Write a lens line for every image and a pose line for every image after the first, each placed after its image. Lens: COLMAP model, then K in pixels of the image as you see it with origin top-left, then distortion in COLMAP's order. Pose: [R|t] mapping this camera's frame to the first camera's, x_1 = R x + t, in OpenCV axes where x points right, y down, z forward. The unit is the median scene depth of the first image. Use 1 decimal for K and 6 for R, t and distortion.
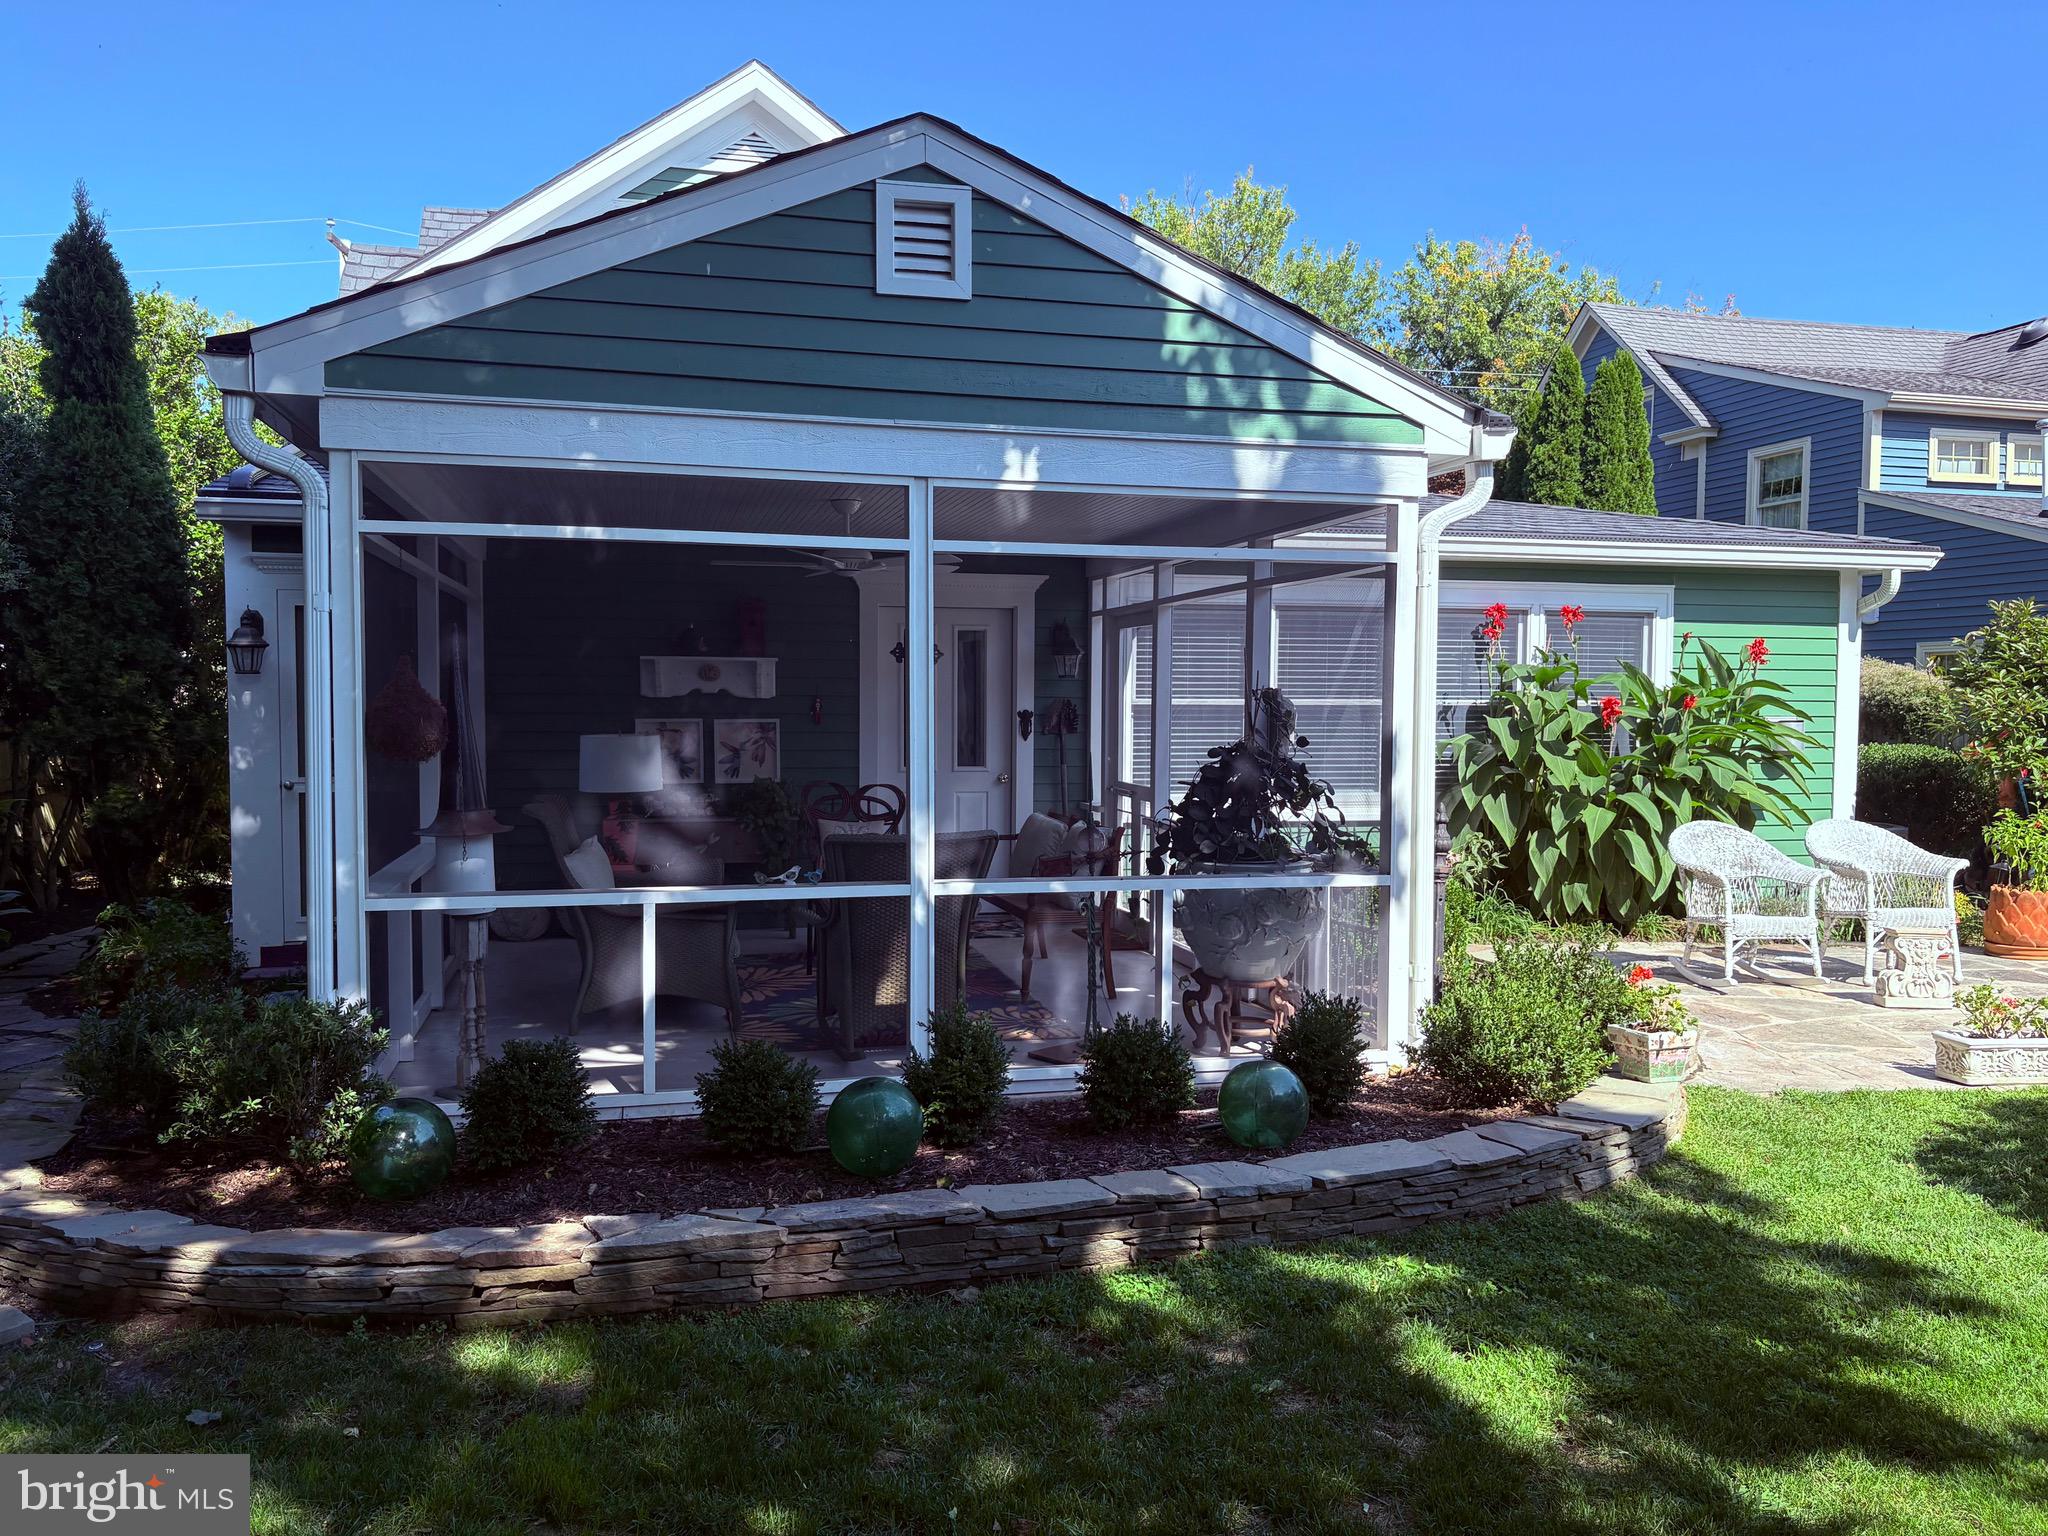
lens RADIAL K [[1502.7, 0, 1019.5], [0, 1502.7, 799.8], [0, 0, 1]] dist [0.000432, -0.003262]
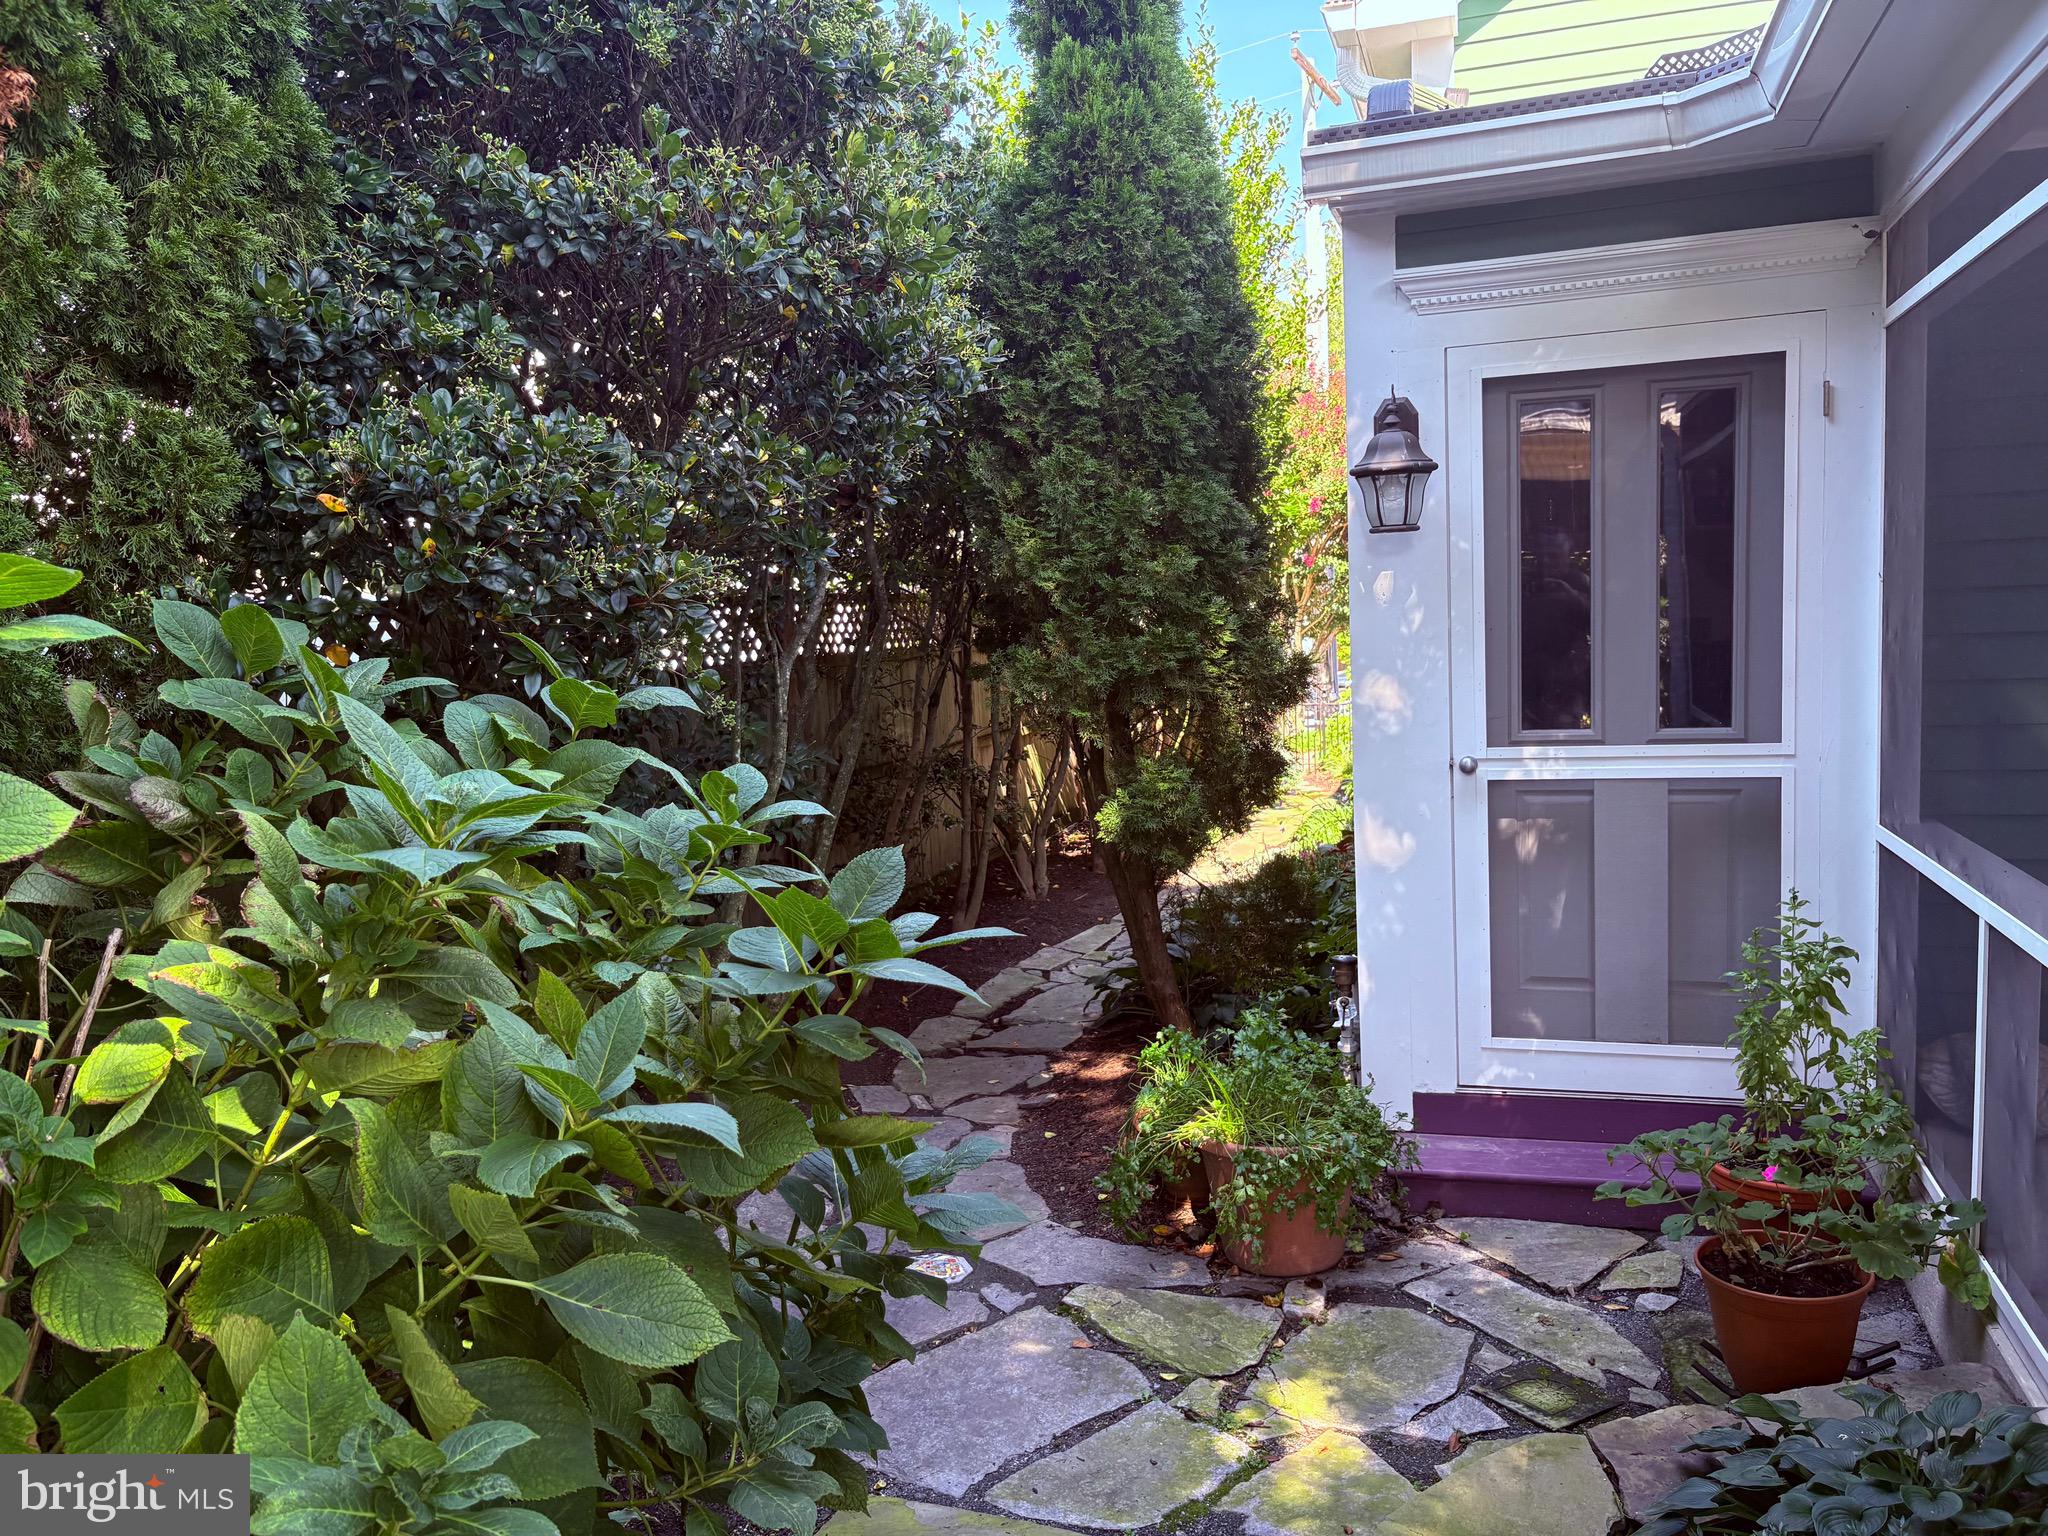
lens RADIAL K [[1502.7, 0, 1019.5], [0, 1502.7, 799.8], [0, 0, 1]] dist [0.000432, -0.003262]
pose [[0.837411, 0.017164, -0.546305, -0.350784], [0.020246, 0.997847, 0.062386, -0.031145], [0.546199, -0.063303, 0.835260, 0.531929]]
